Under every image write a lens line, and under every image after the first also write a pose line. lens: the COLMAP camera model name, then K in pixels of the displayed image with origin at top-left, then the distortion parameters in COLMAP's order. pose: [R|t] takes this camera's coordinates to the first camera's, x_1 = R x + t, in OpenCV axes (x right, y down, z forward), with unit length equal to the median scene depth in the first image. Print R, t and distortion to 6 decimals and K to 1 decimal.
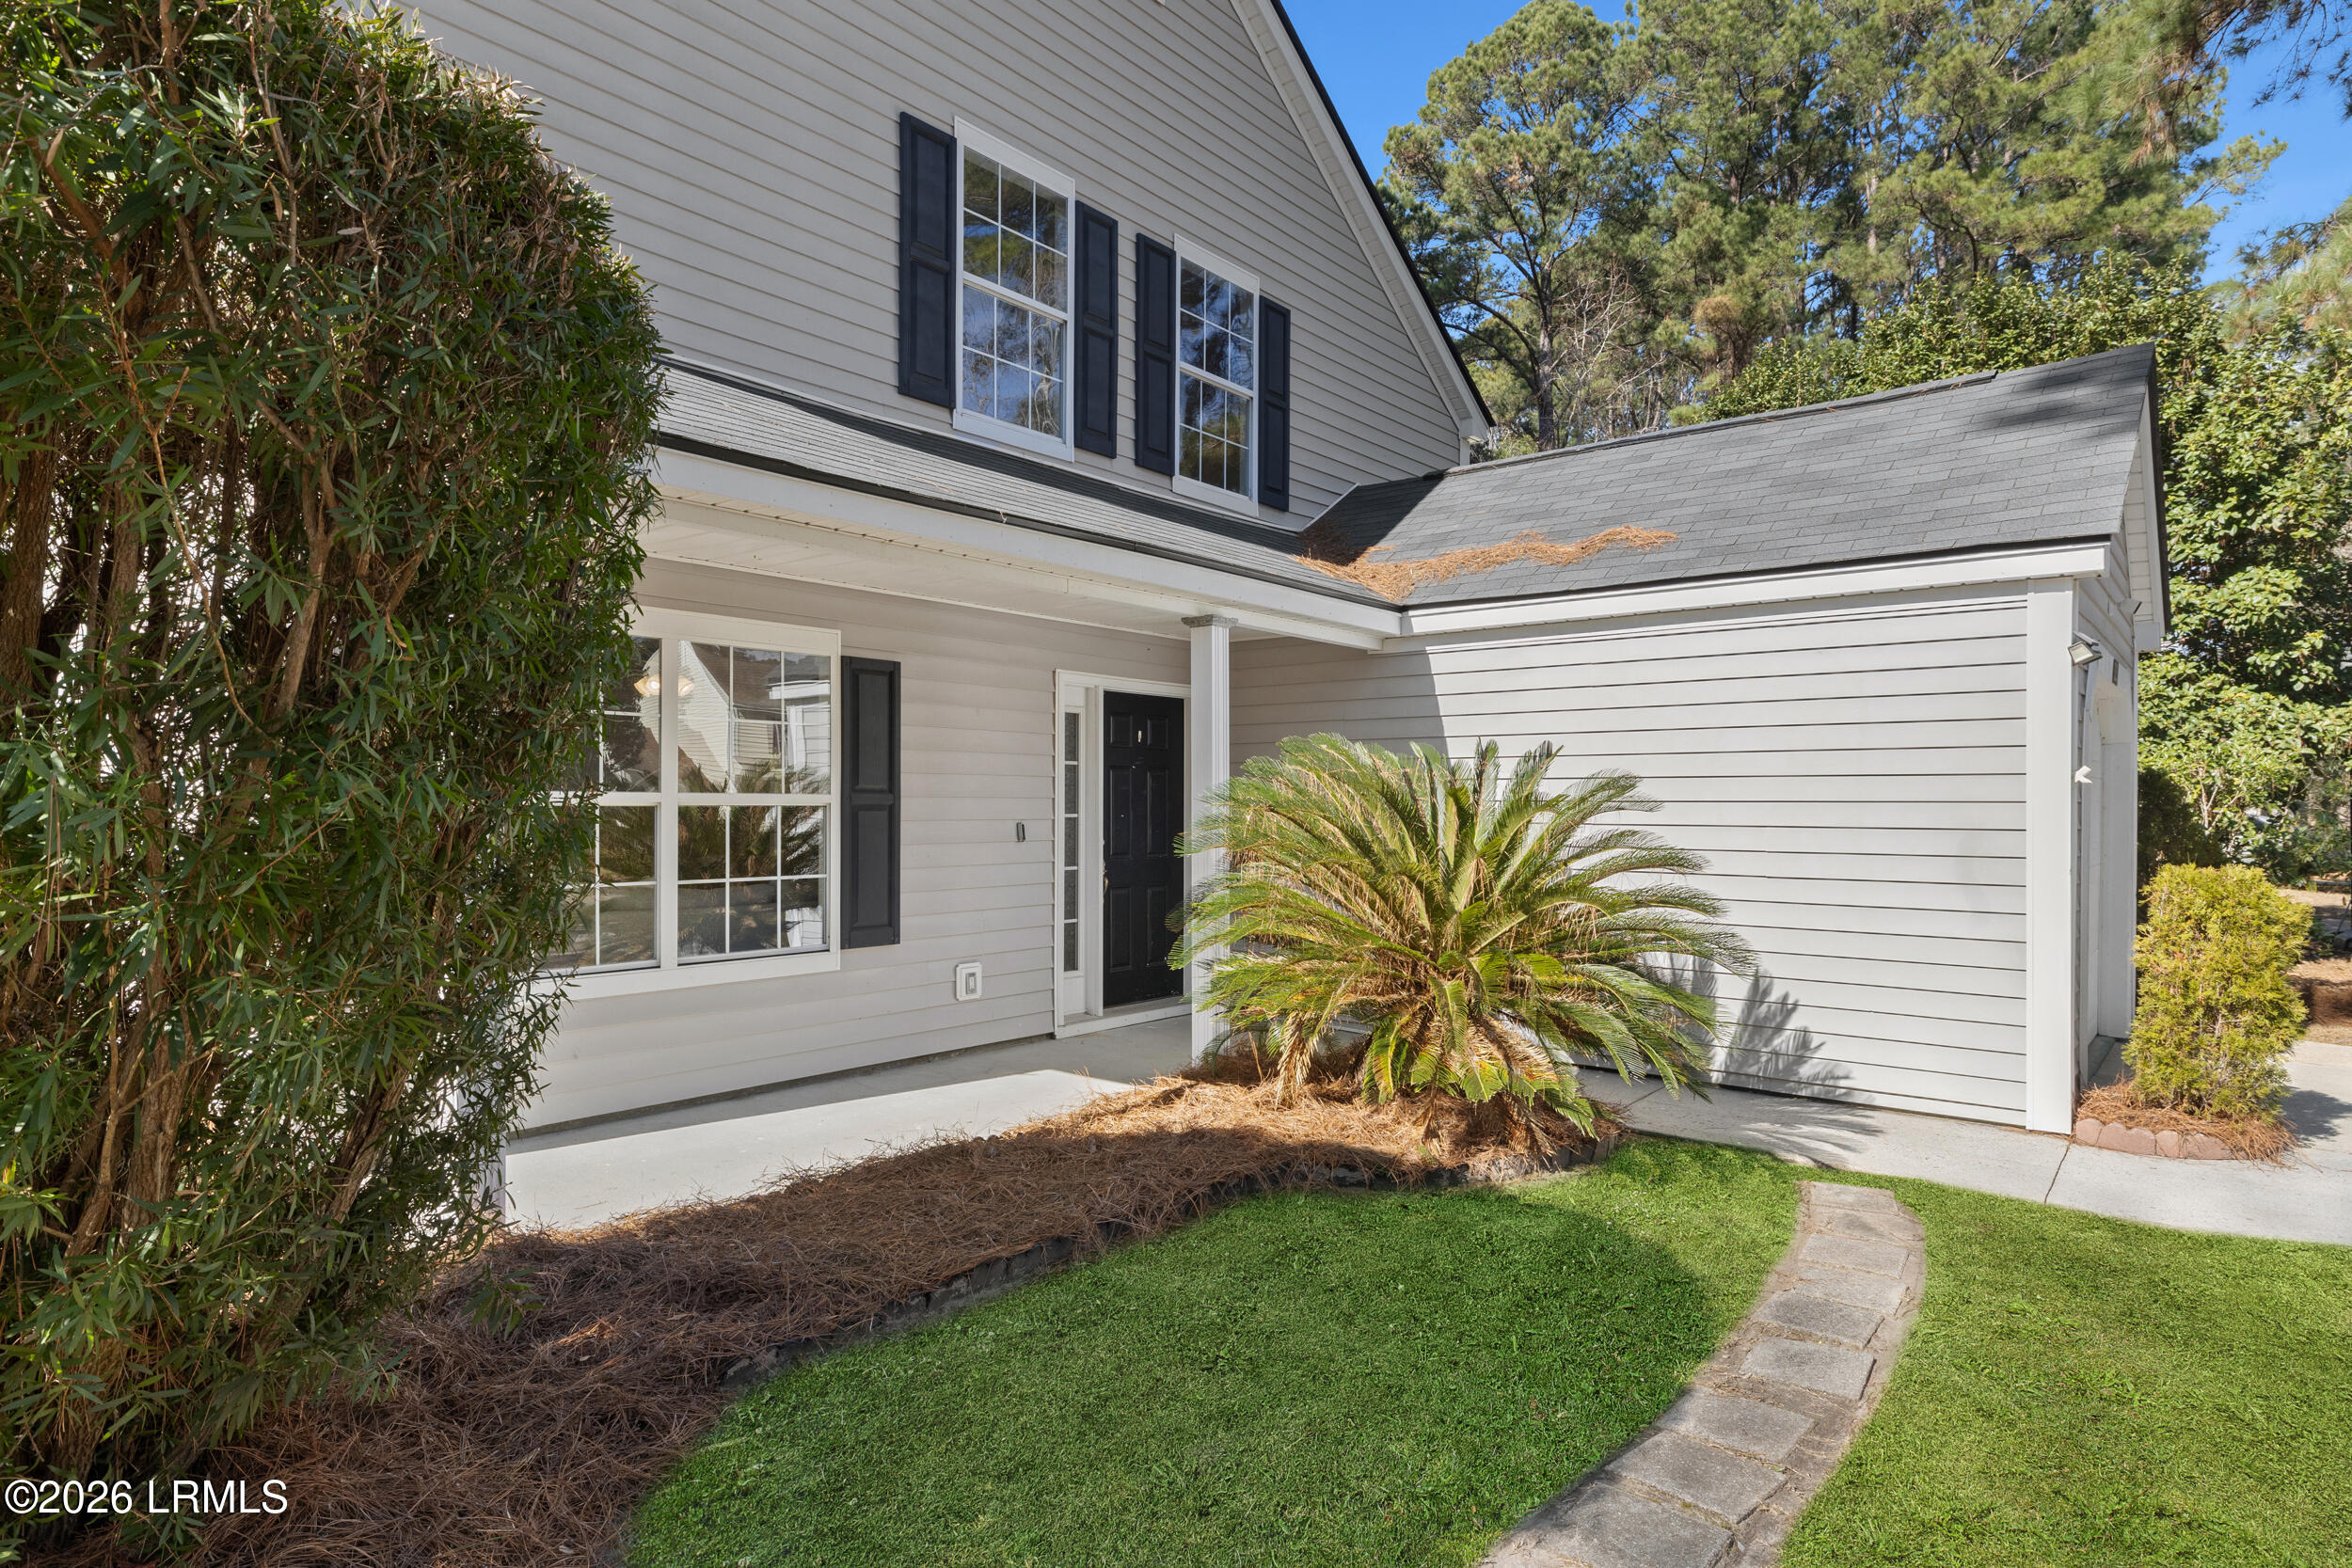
lens RADIAL K [[1297.2, 0, 1176.0], [0, 1297.2, 784.0], [0, 0, 1]] dist [0.019764, -0.001706]
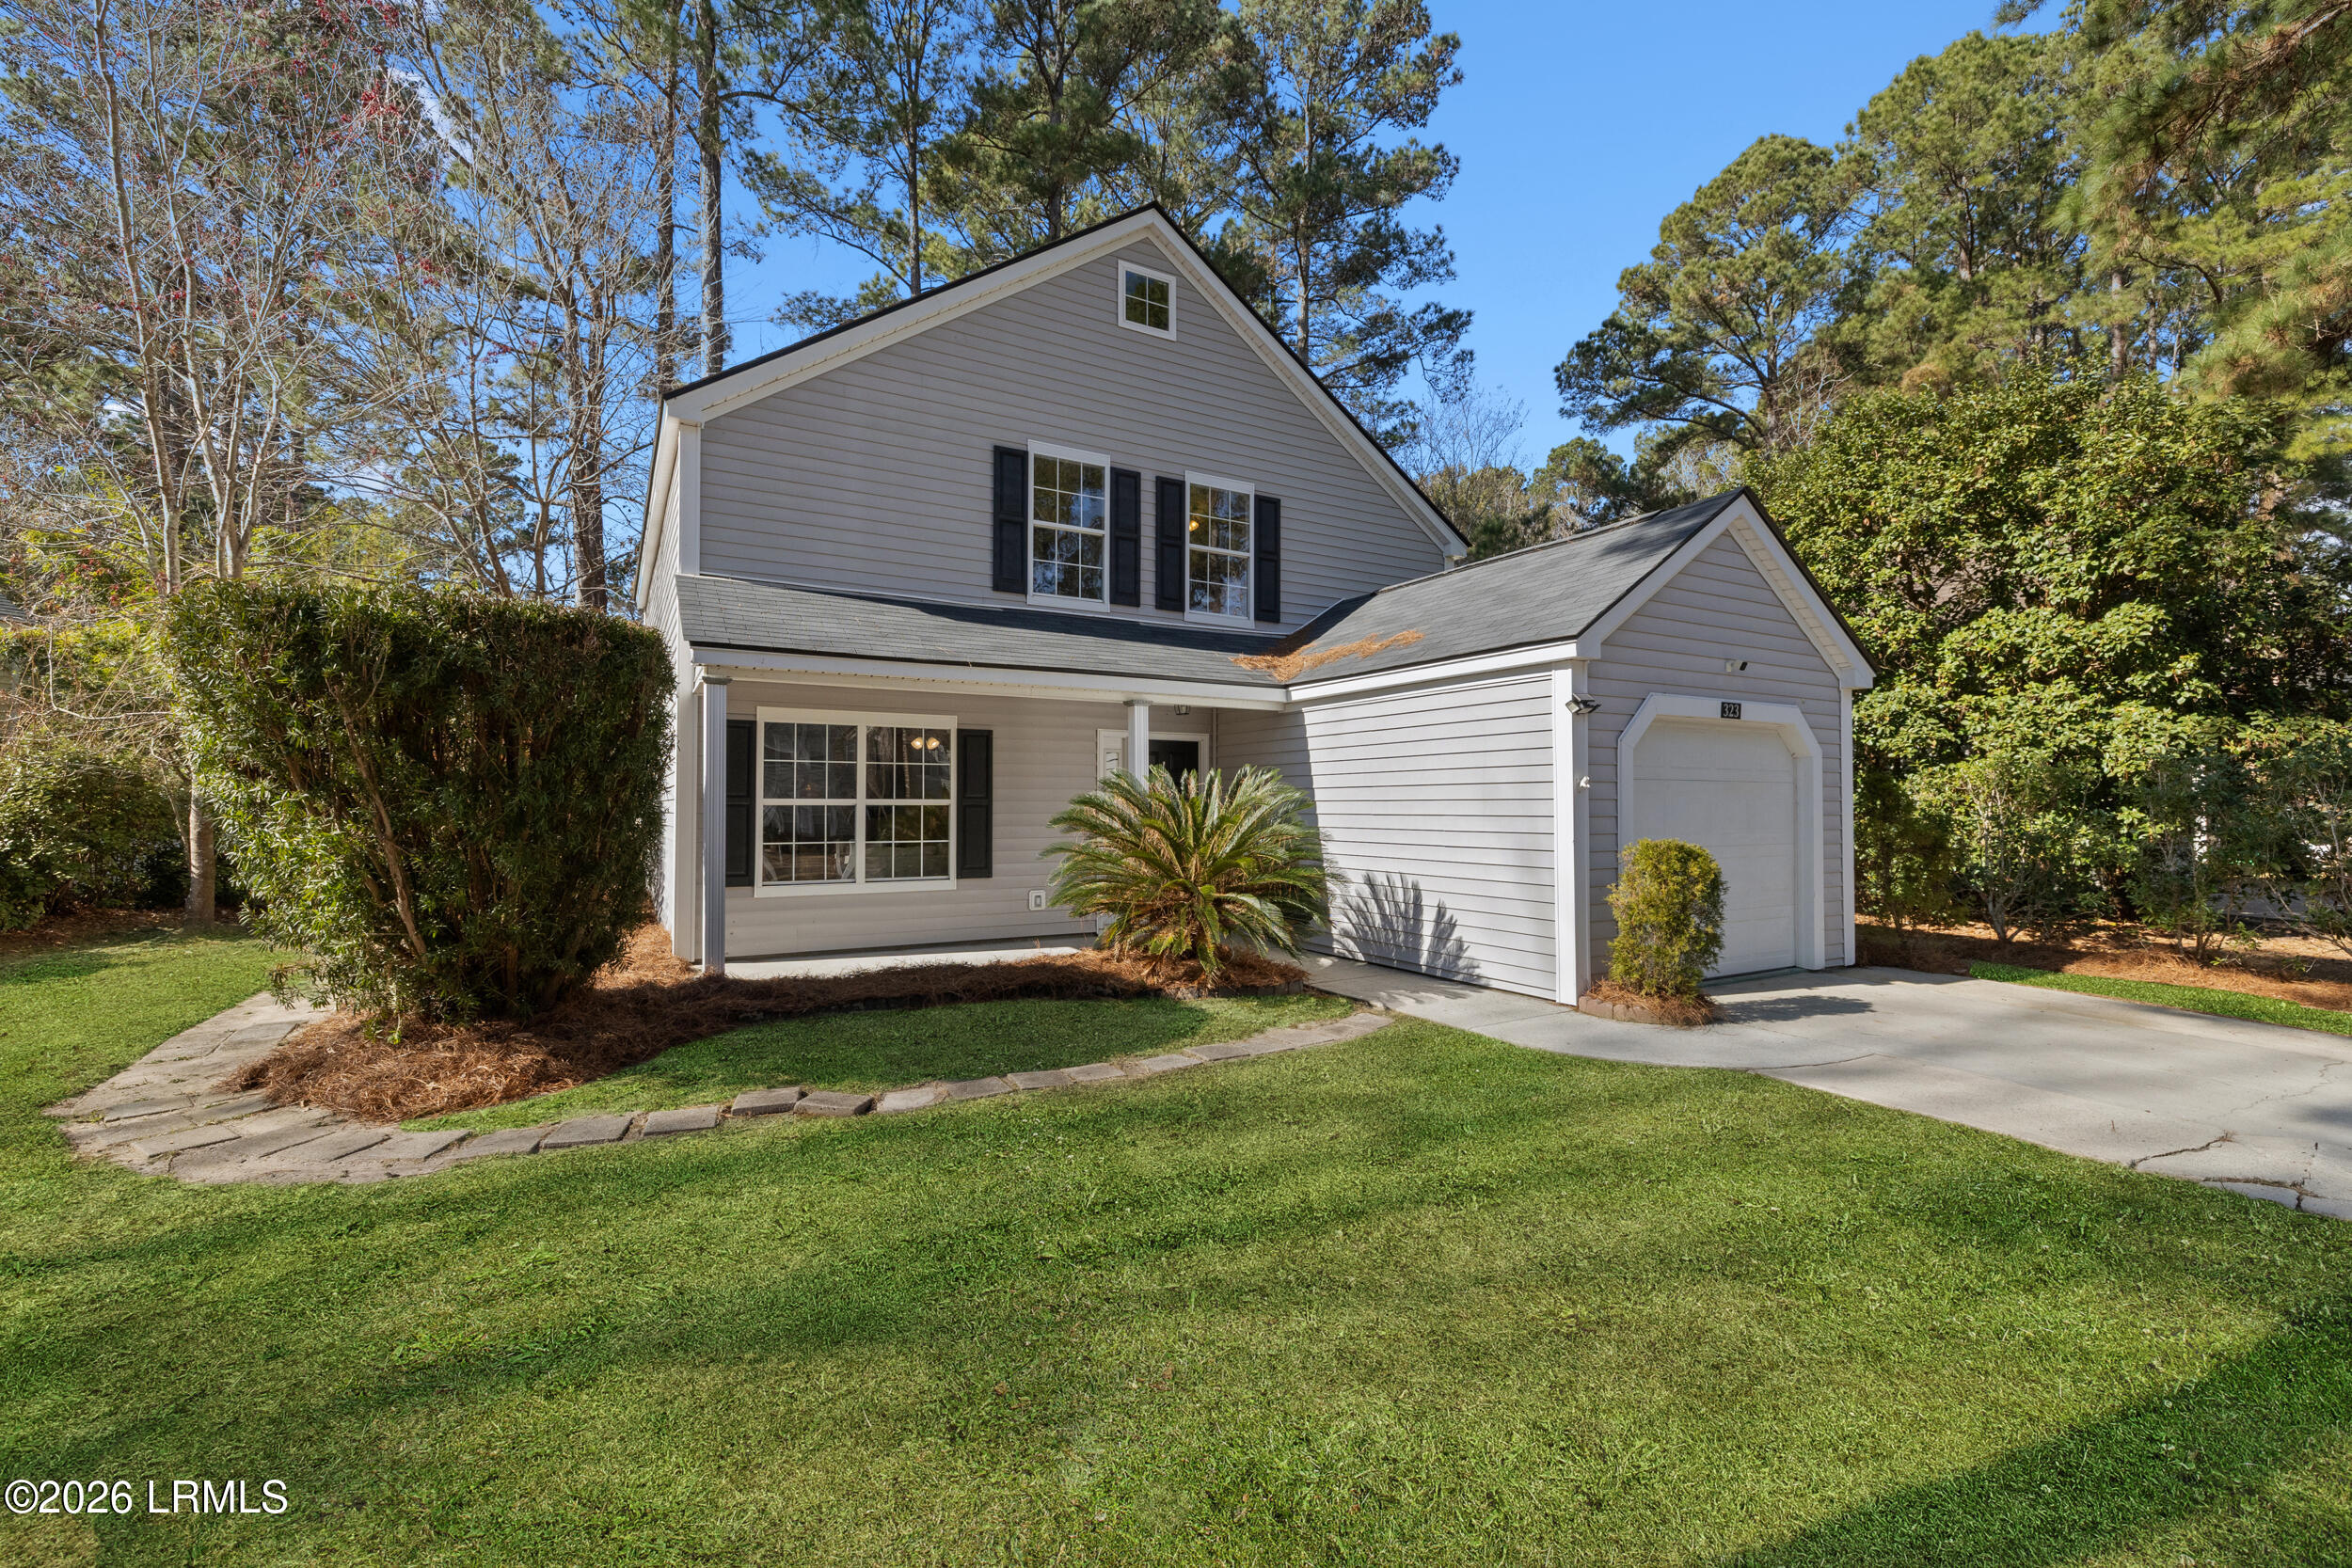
lens RADIAL K [[980.8, 0, 1176.0], [0, 980.8, 784.0], [0, 0, 1]] dist [0.003102, 0.000026]
pose [[0.936924, -0.013121, -0.349287, 0.450776], [0.010000, 0.999892, -0.010736, 0.002749], [0.349390, 0.006566, 0.936954, -0.216266]]
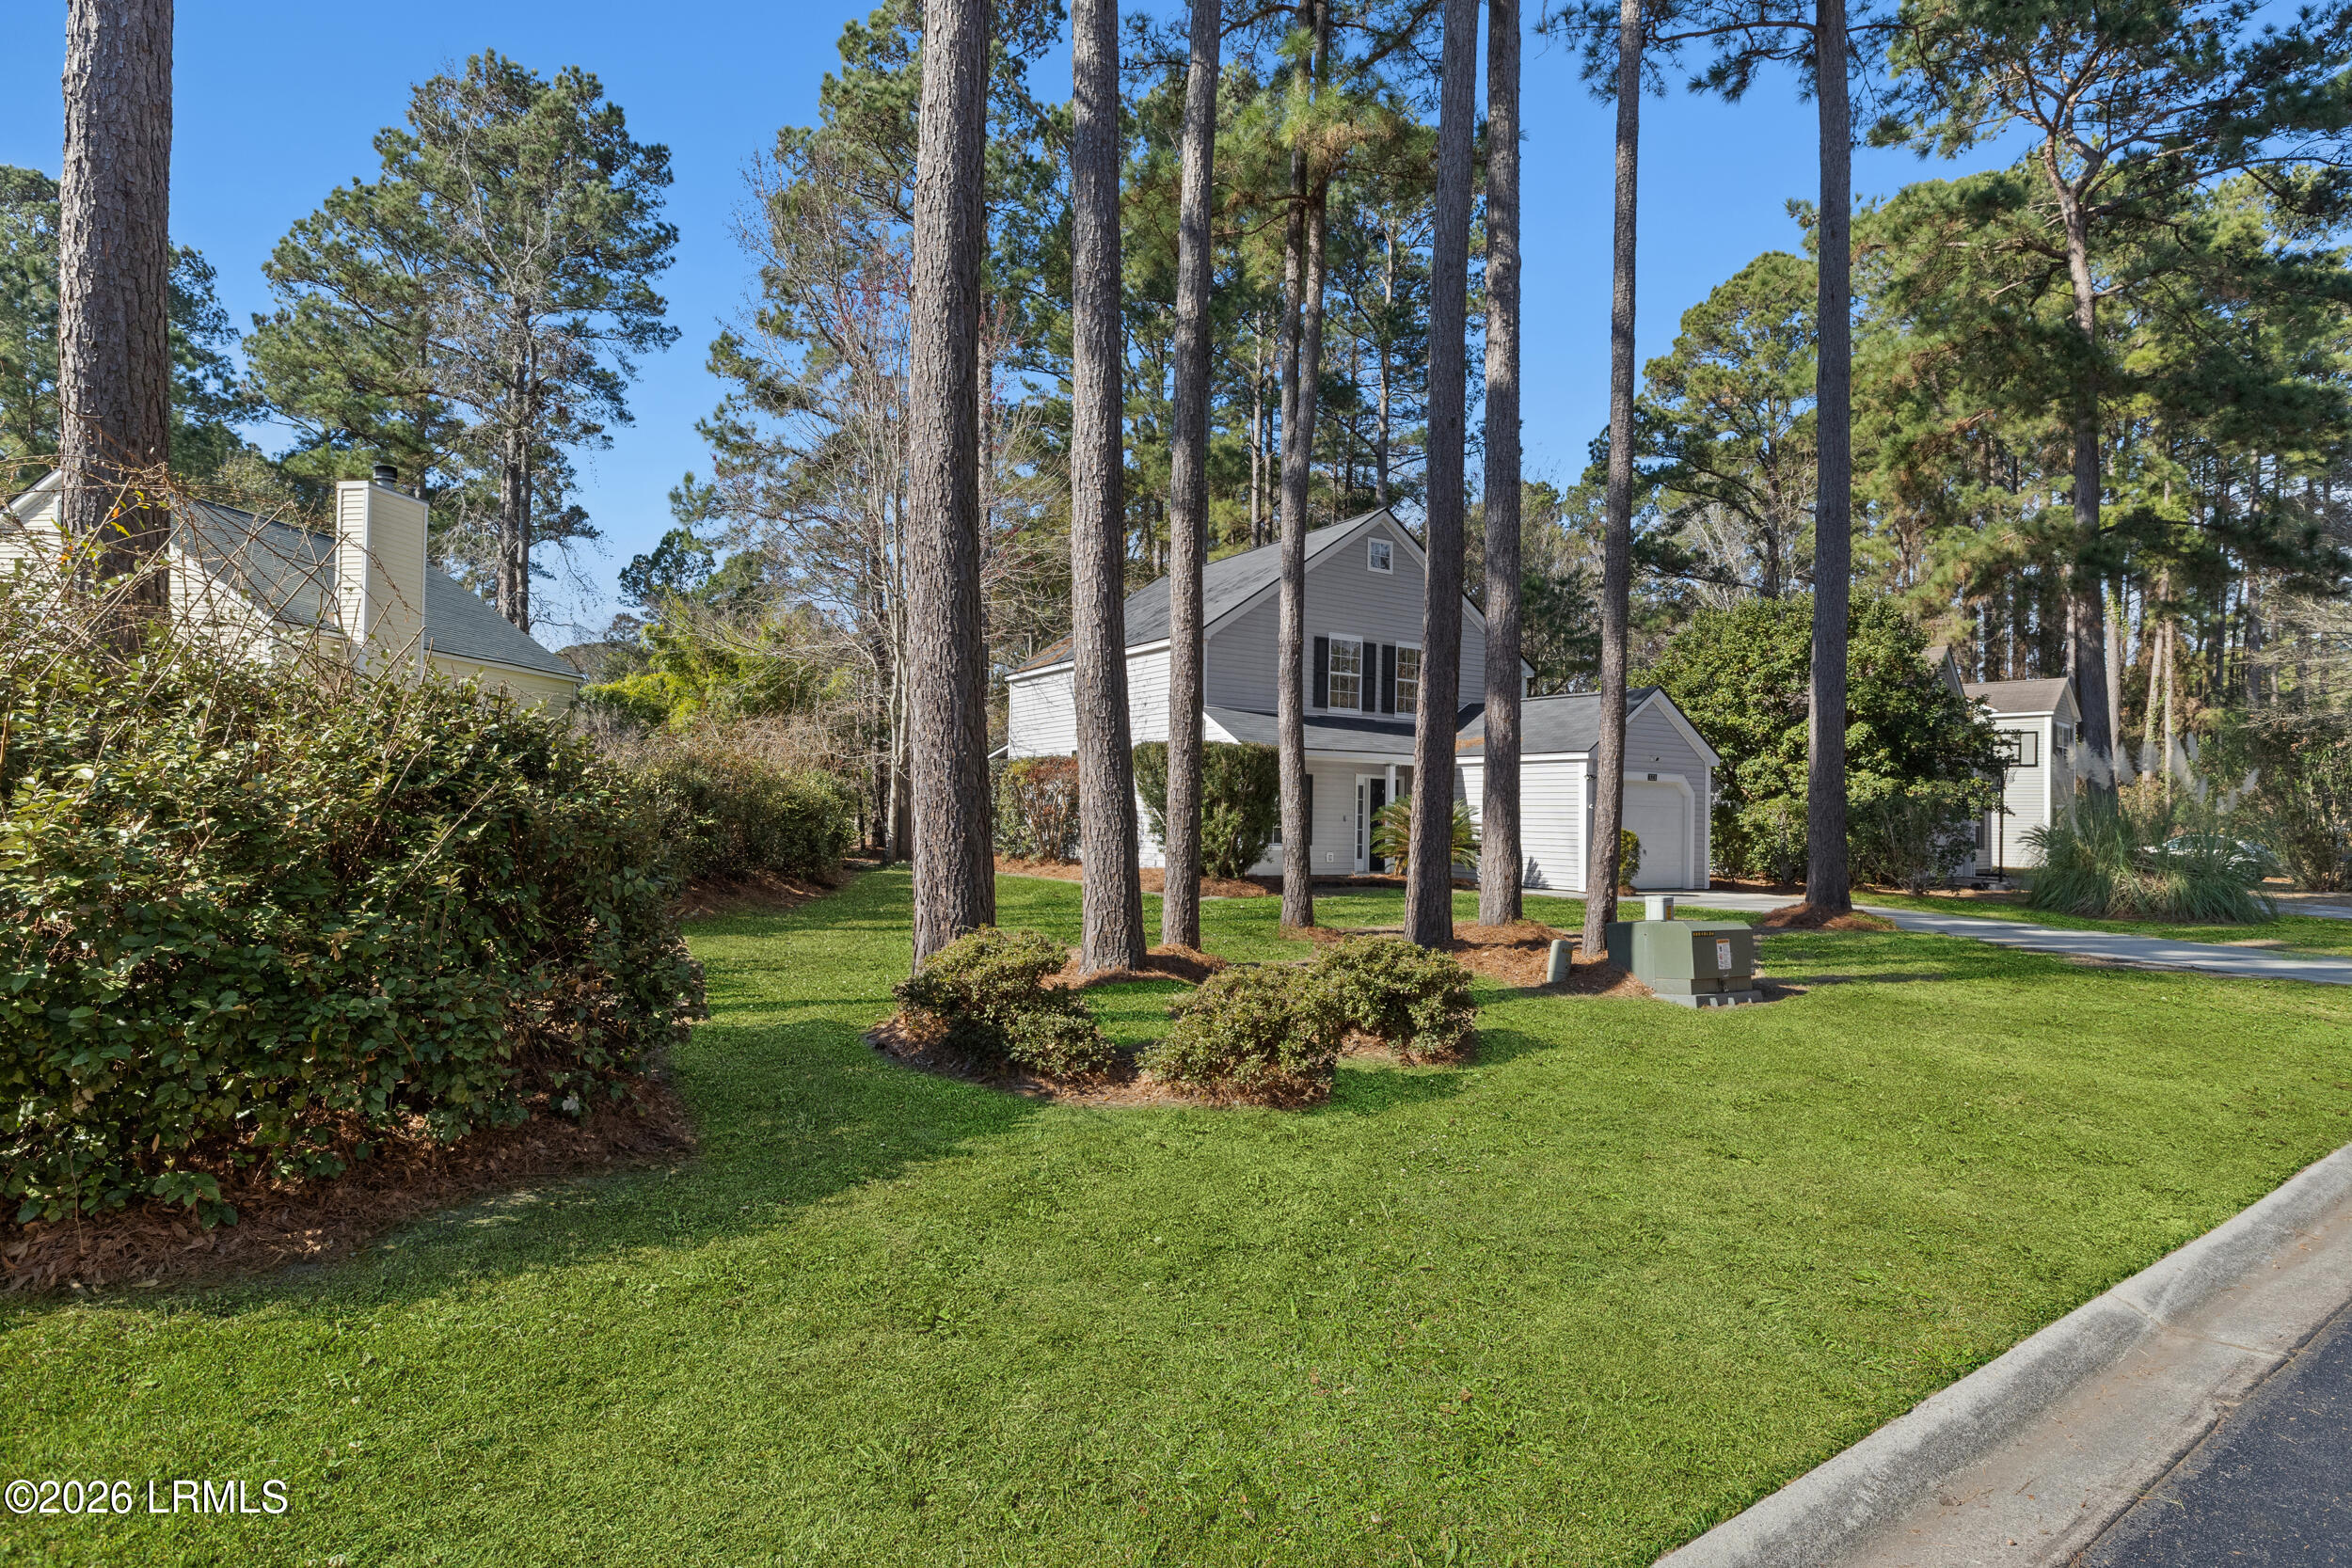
lens RADIAL K [[1143.2, 0, 1176.0], [0, 1143.2, 784.0], [0, 0, 1]] dist [-0.003276, -0.000308]
pose [[0.945725, 0.004268, -0.324939, 0.438111], [-0.009858, 0.999830, -0.015561, -0.004961], [0.324817, 0.017920, 0.945607, -2.032893]]
